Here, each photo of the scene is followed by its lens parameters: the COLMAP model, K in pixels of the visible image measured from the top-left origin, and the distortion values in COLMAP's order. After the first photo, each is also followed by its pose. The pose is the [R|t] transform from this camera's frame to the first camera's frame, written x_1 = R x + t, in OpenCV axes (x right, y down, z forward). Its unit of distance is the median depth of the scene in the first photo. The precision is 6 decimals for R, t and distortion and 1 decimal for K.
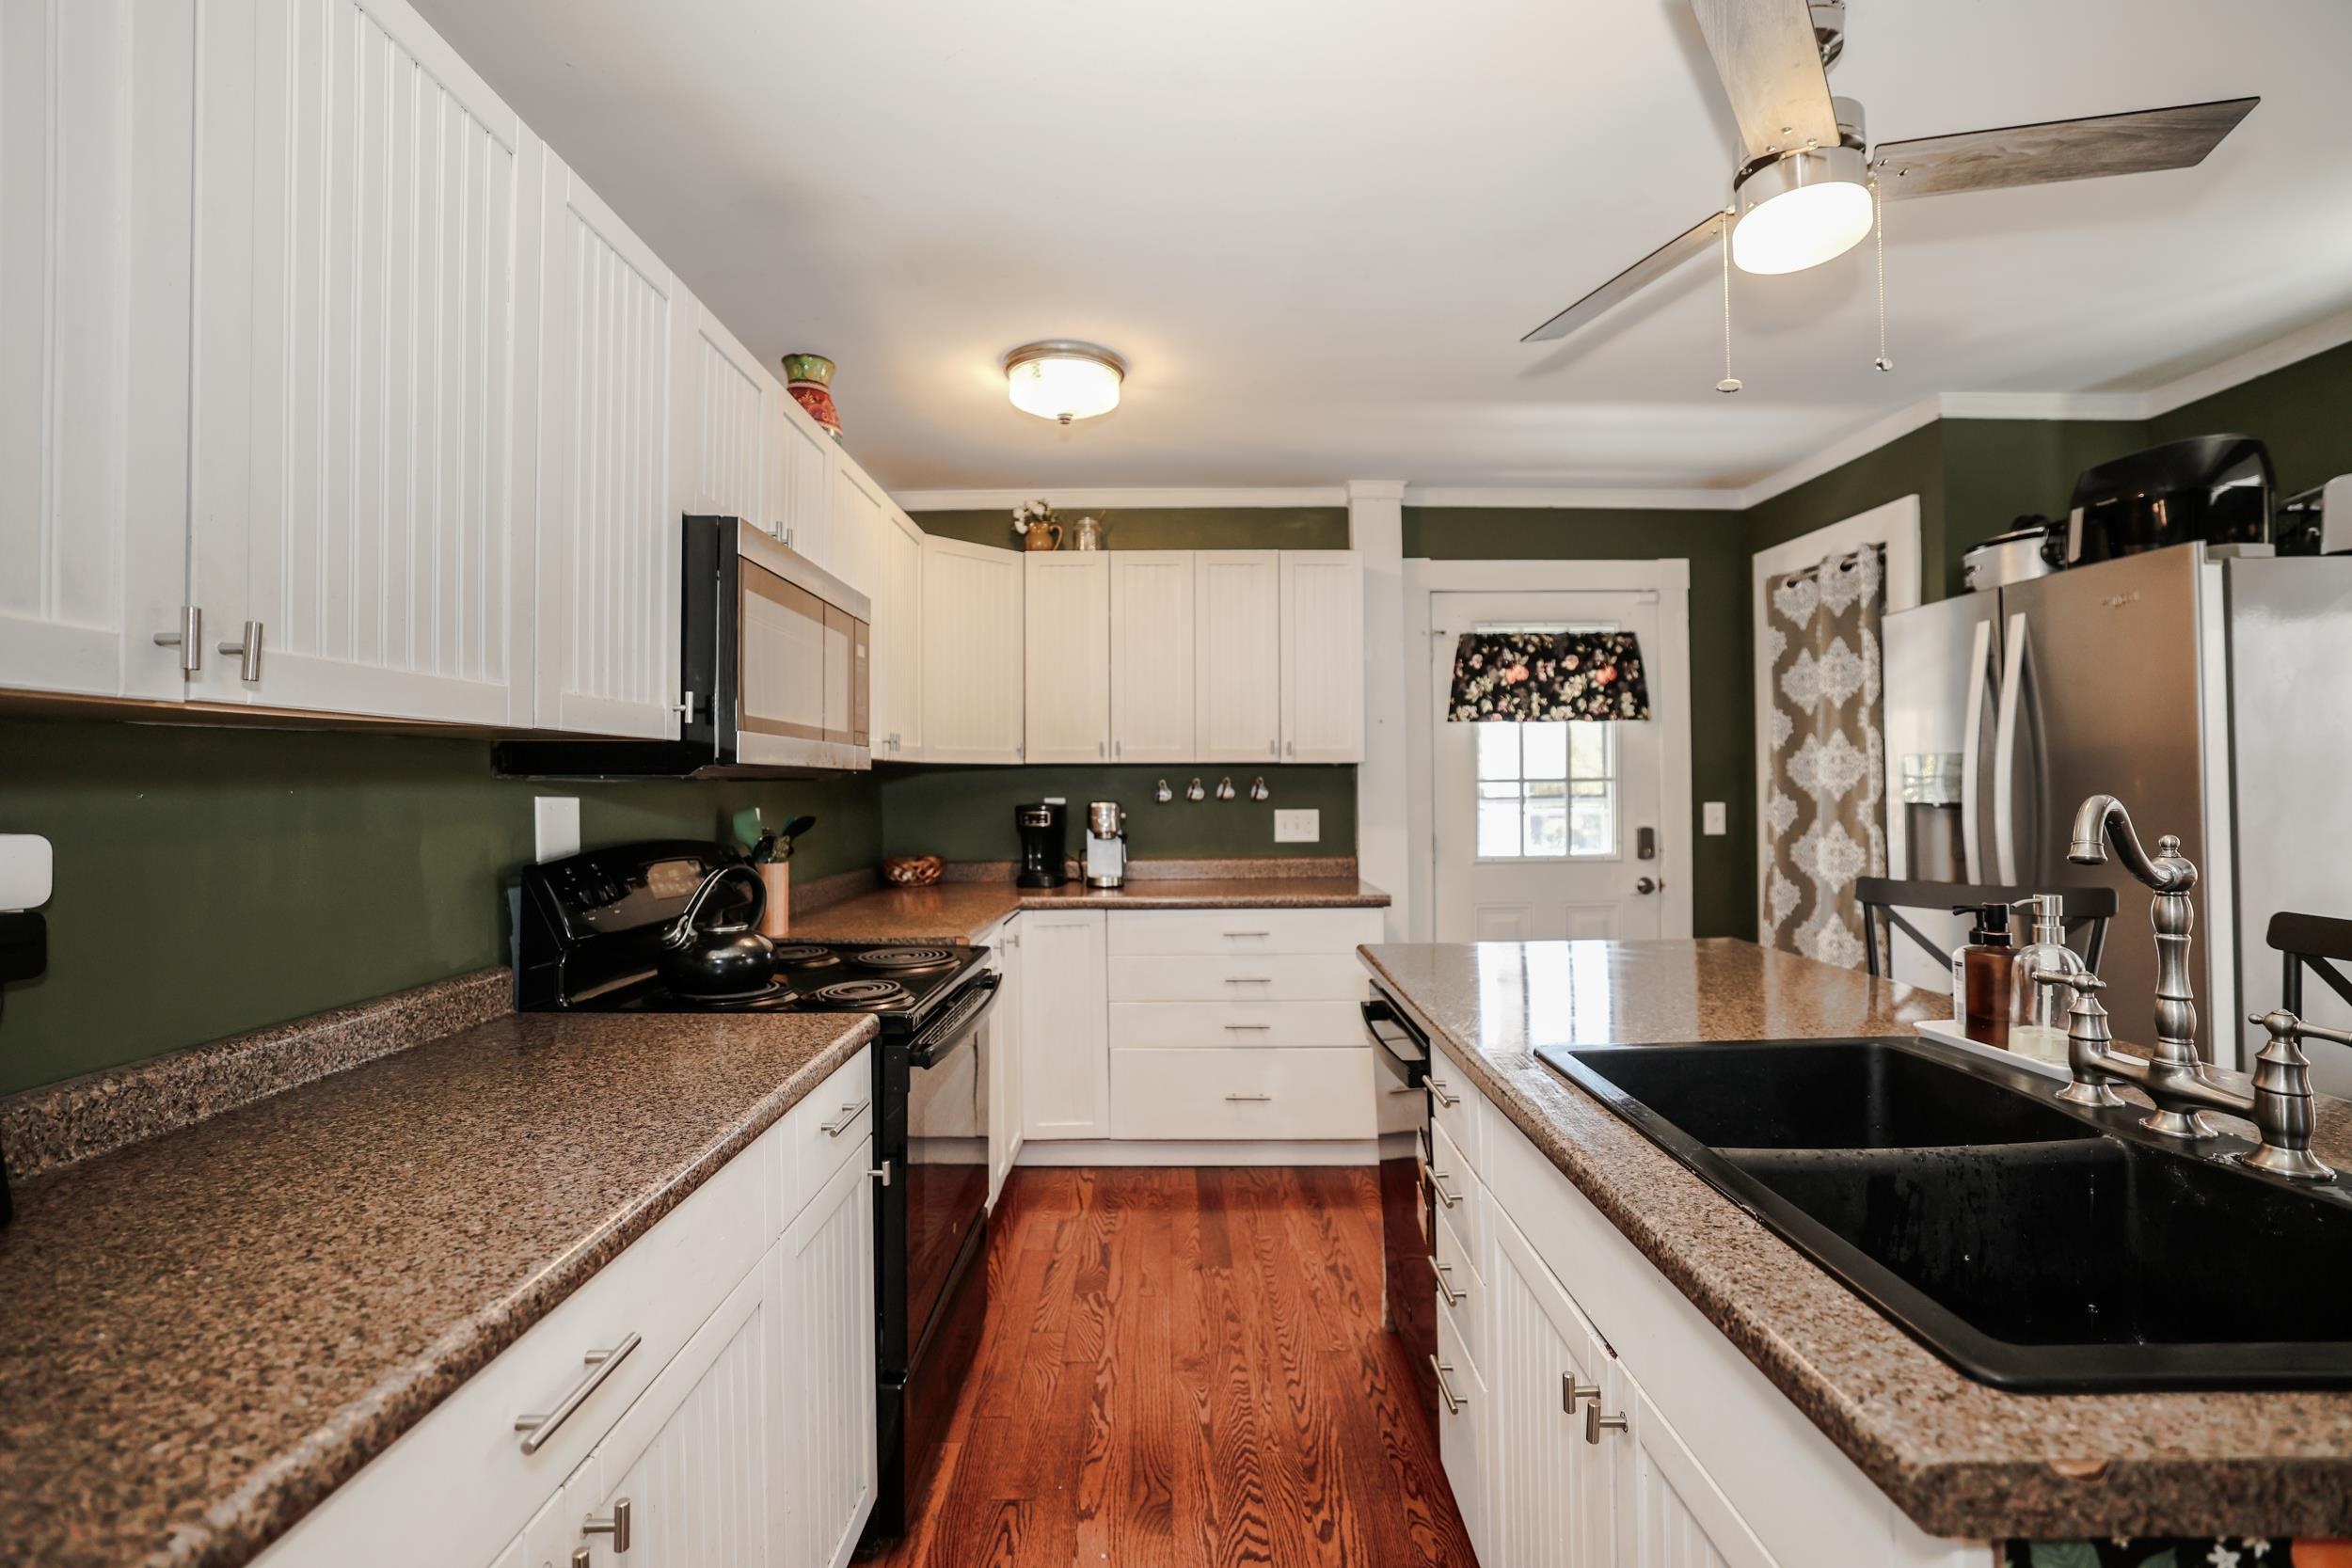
lens RADIAL K [[1010.0, 0, 1173.1], [0, 1010.0, 783.7], [0, 0, 1]] dist [-0.036946, 0.007382]
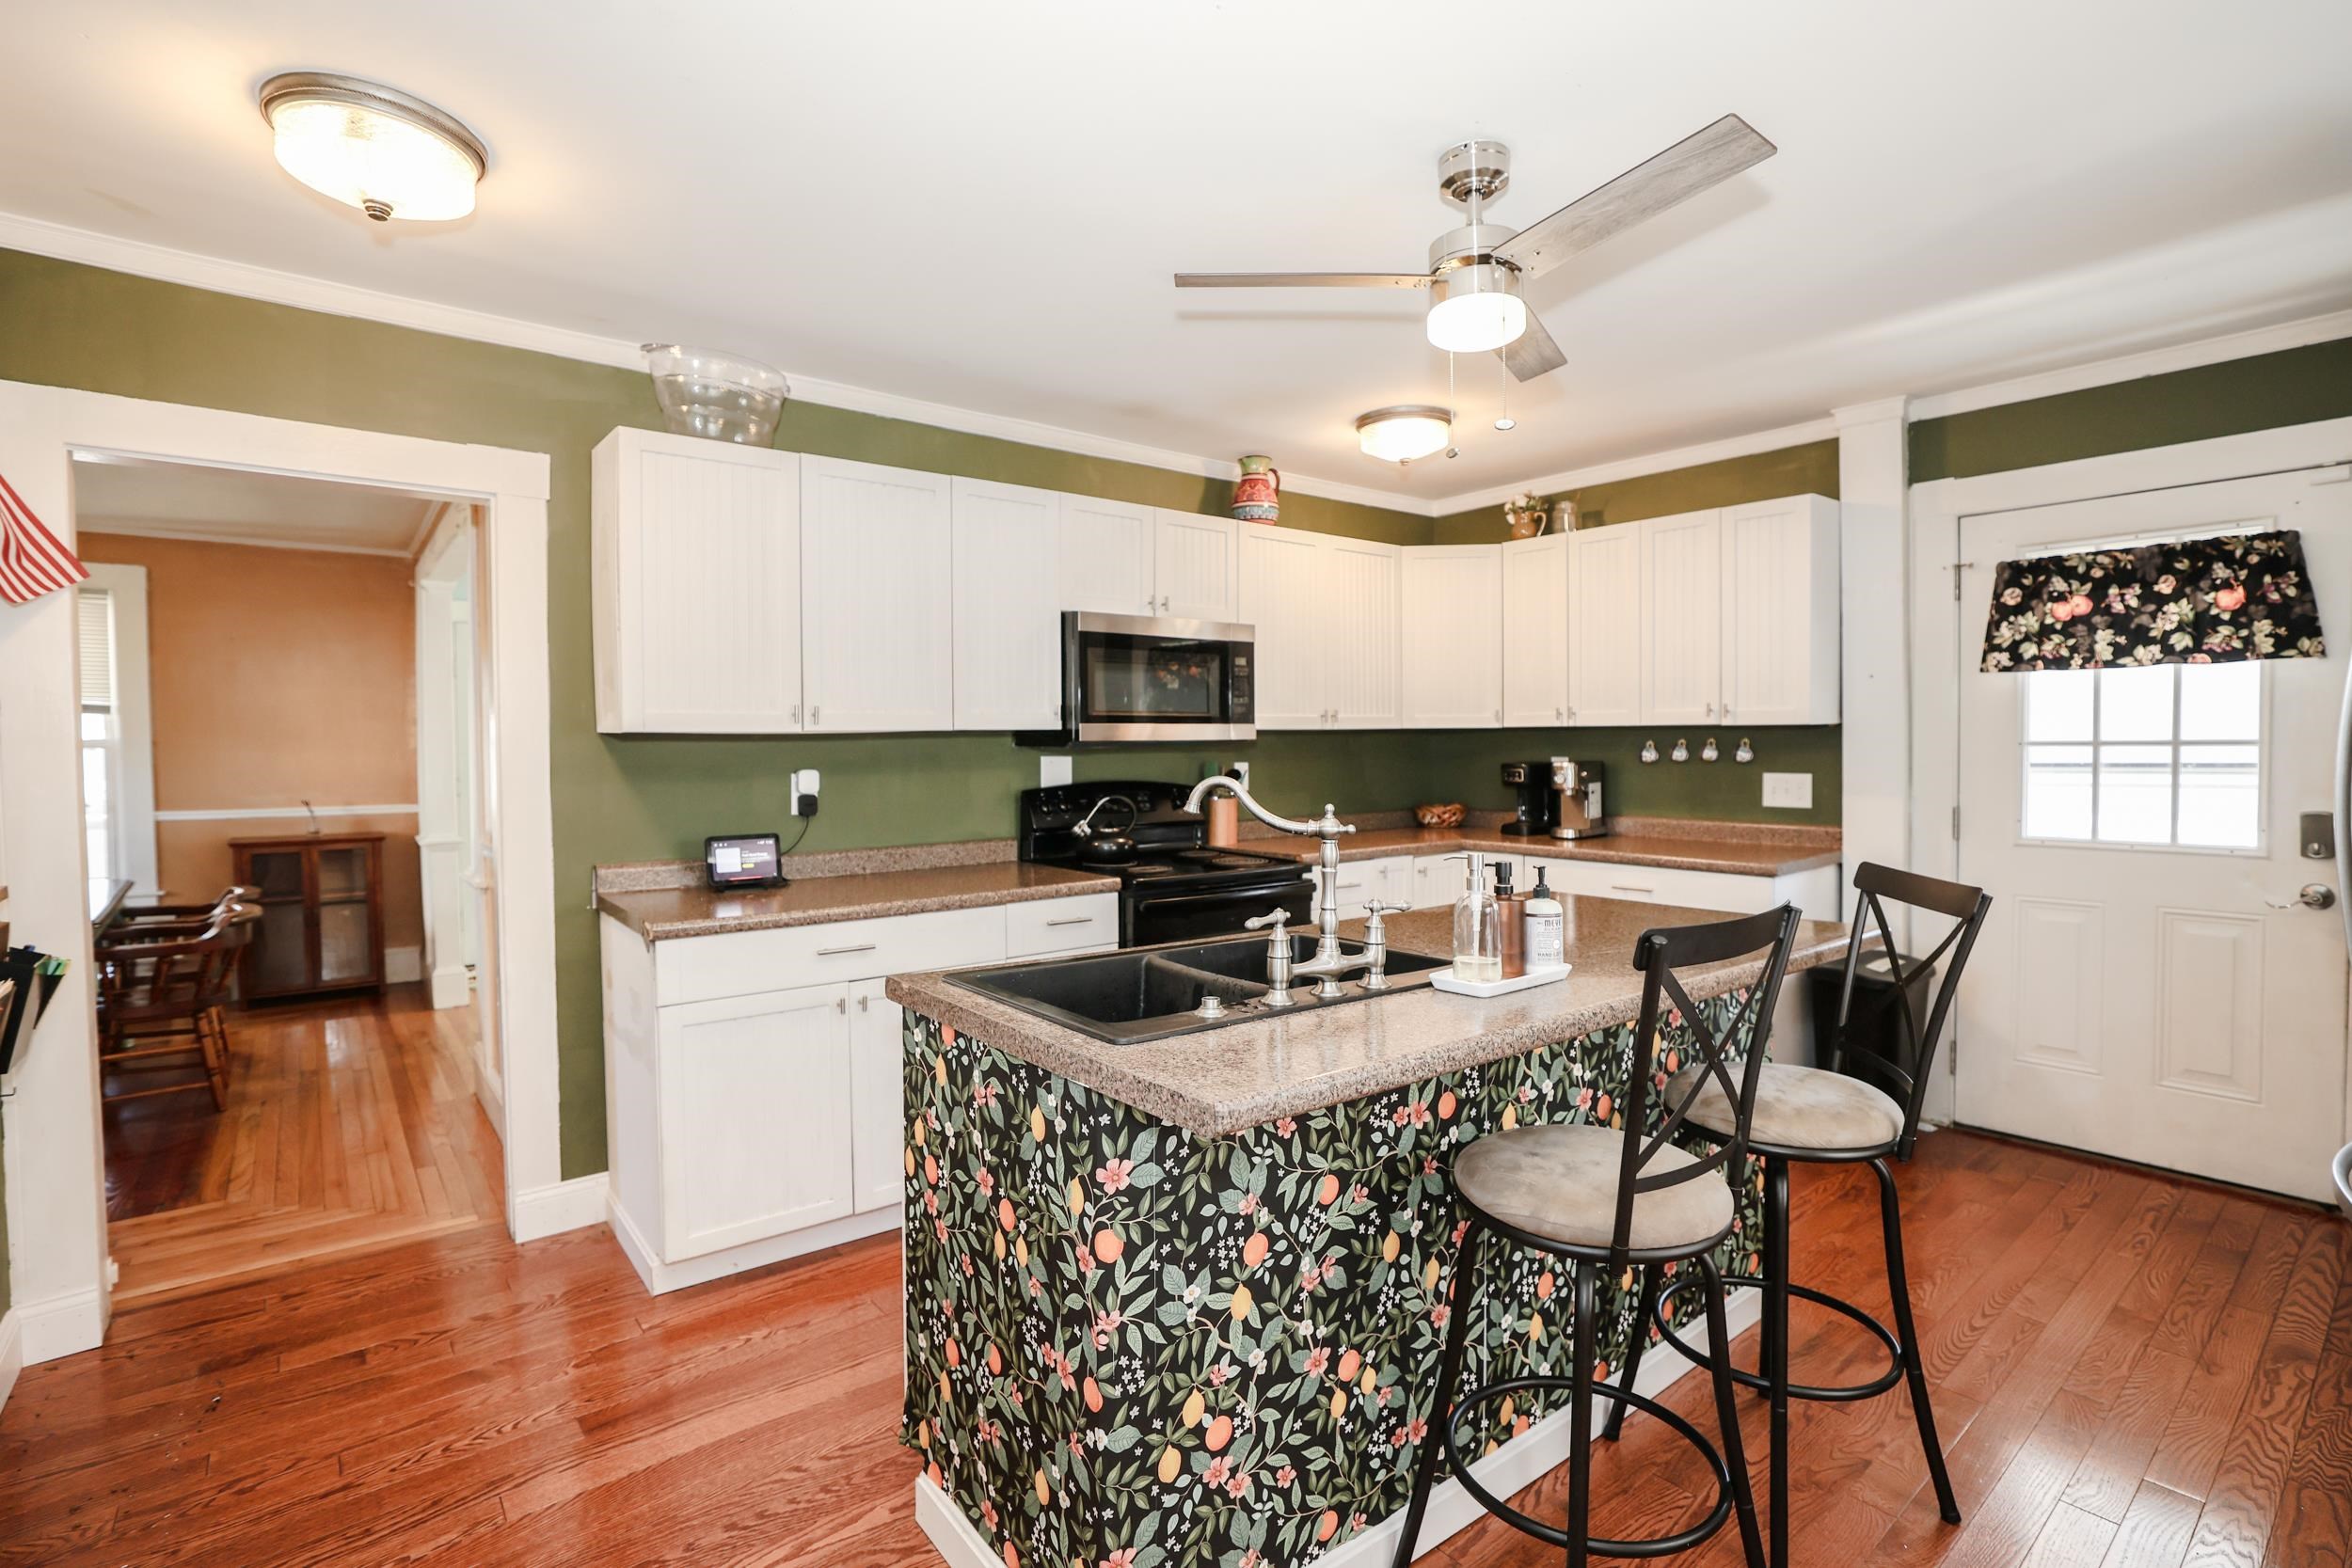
lens RADIAL K [[1093.5, 0, 1214.1], [0, 1093.5, 767.3], [0, 0, 1]] dist [0.002639, 0.000856]
pose [[0.646039, 0.022947, -0.762959, 0.589621], [0.003308, 0.999454, 0.032861, -0.015731], [0.763297, -0.023753, 0.645611, -0.066510]]
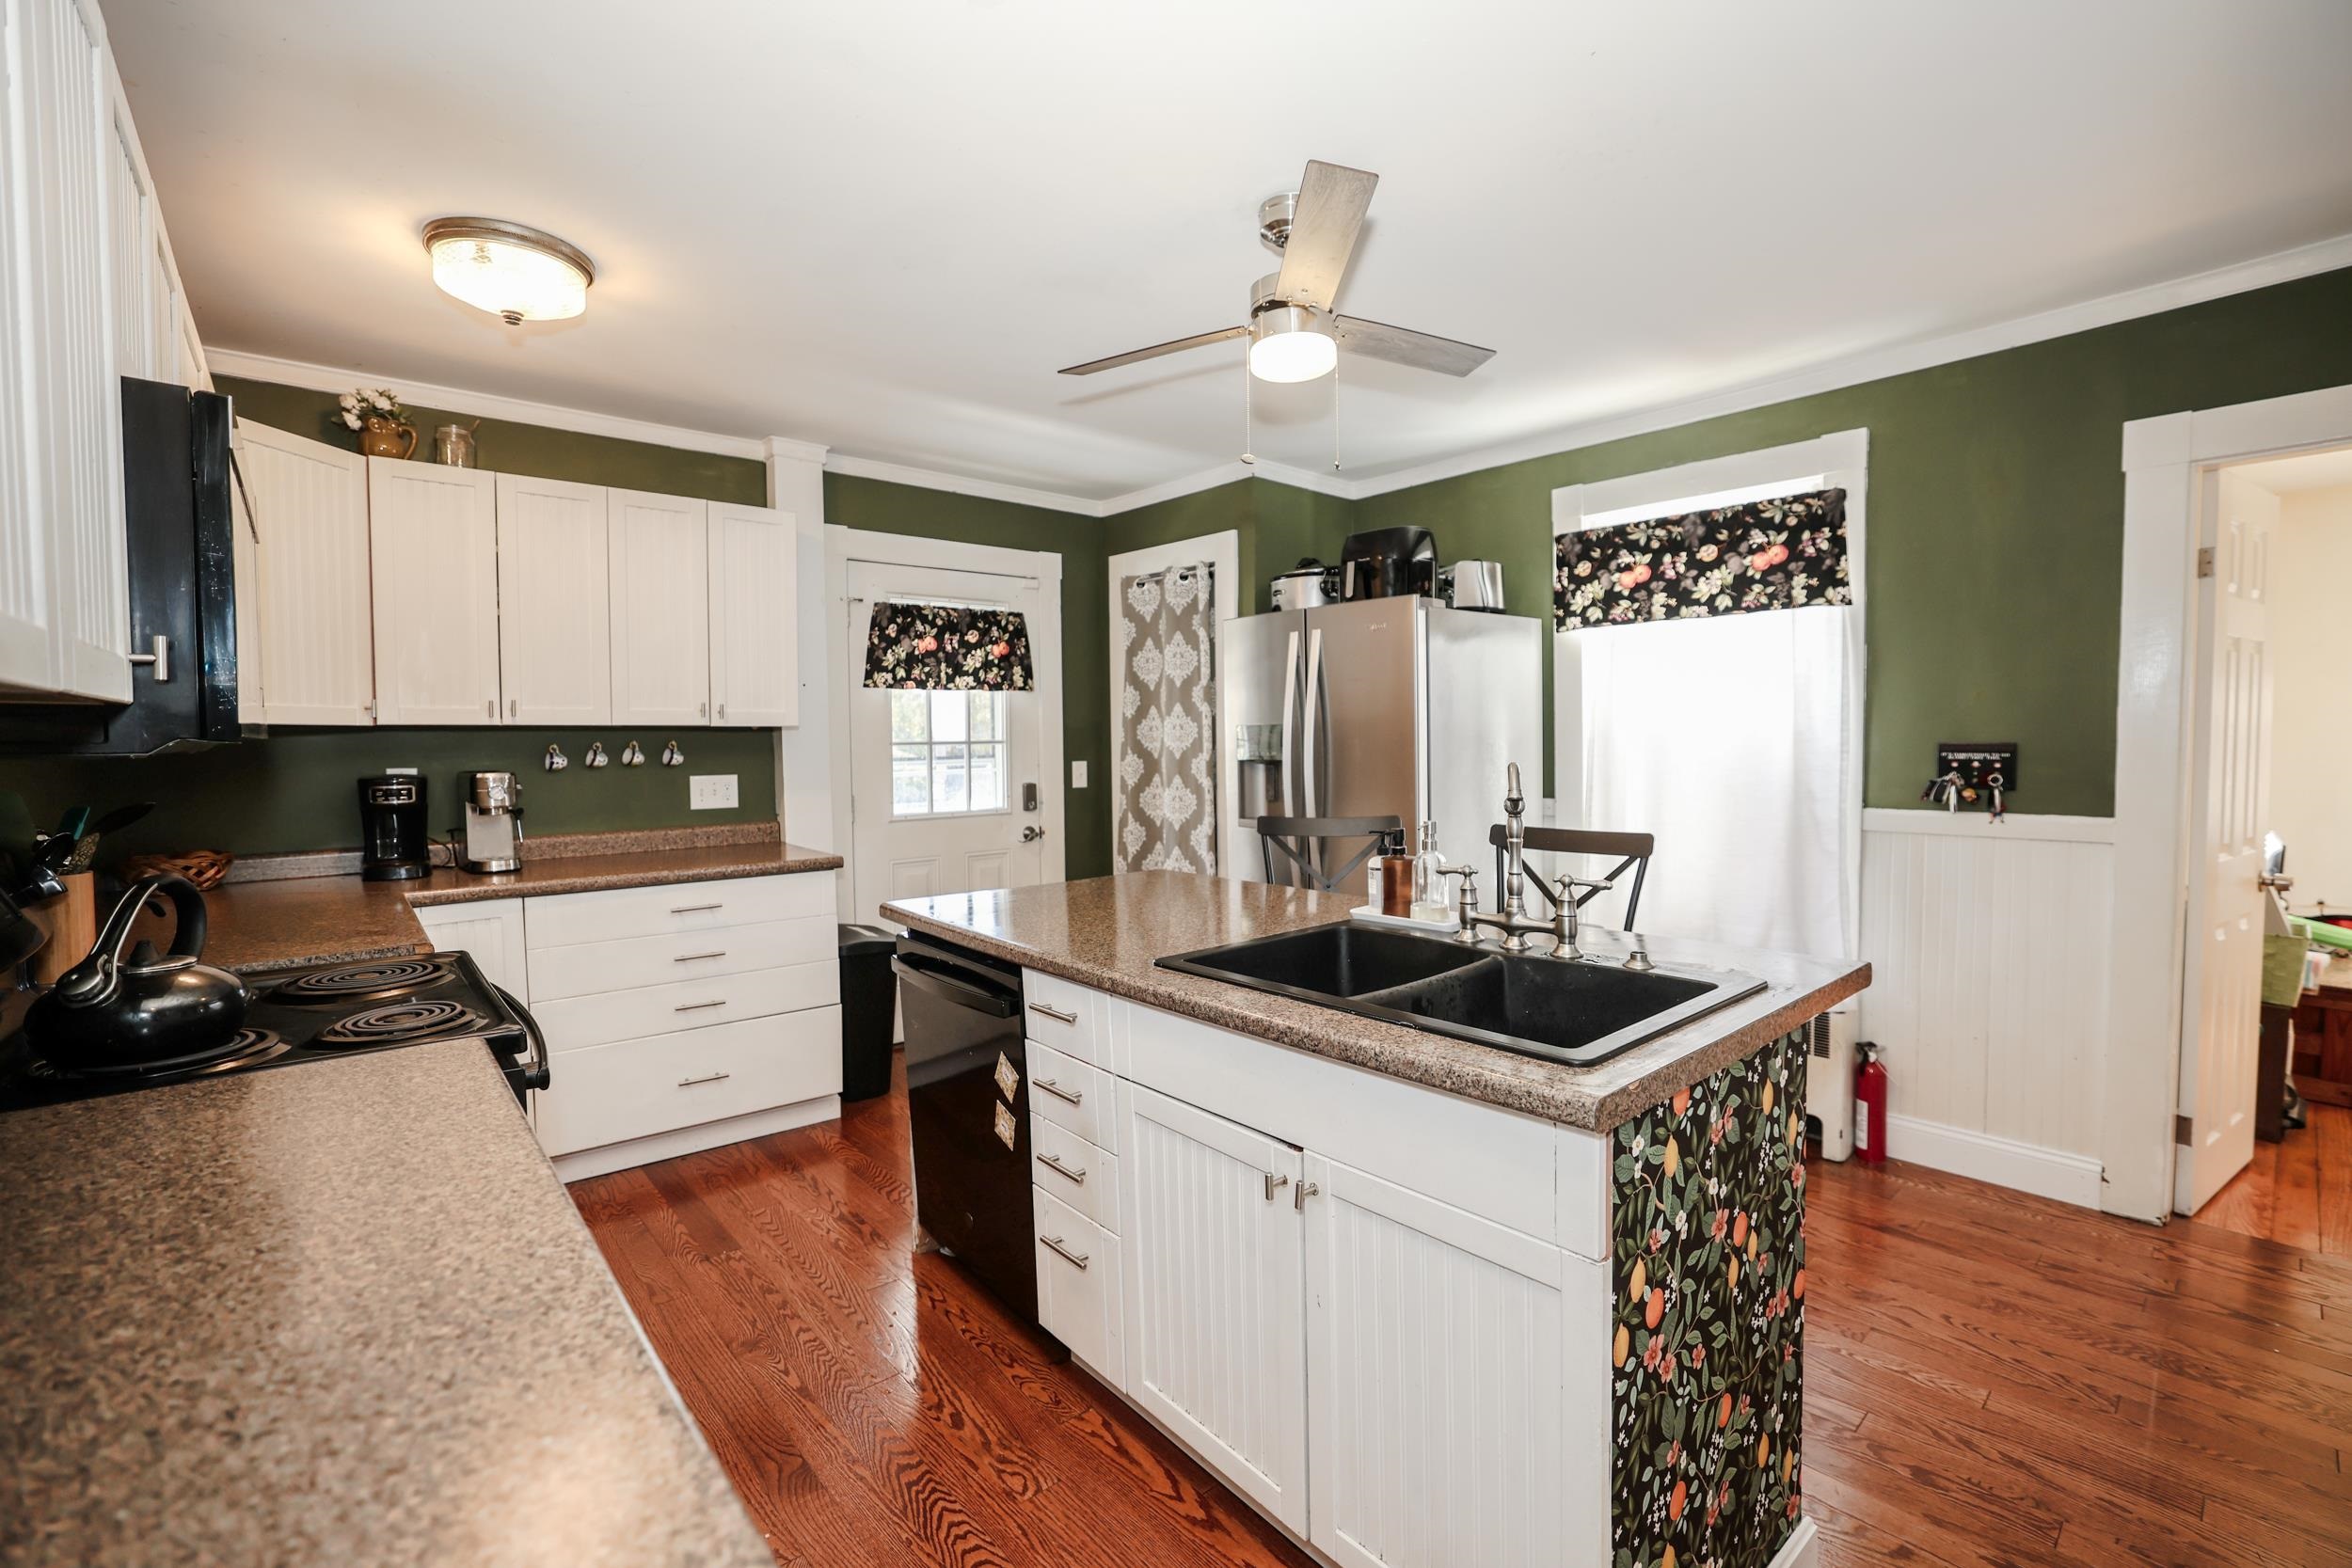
lens RADIAL K [[1010.0, 0, 1169.2], [0, 1010.0, 783.3], [0, 0, 1]] dist [-0.036946, 0.007382]
pose [[0.762559, -0.029511, 0.646246, -0.171131], [0.001707, 0.999047, 0.043607, -0.007265], [-0.646917, -0.032150, 0.761883, 0.003848]]
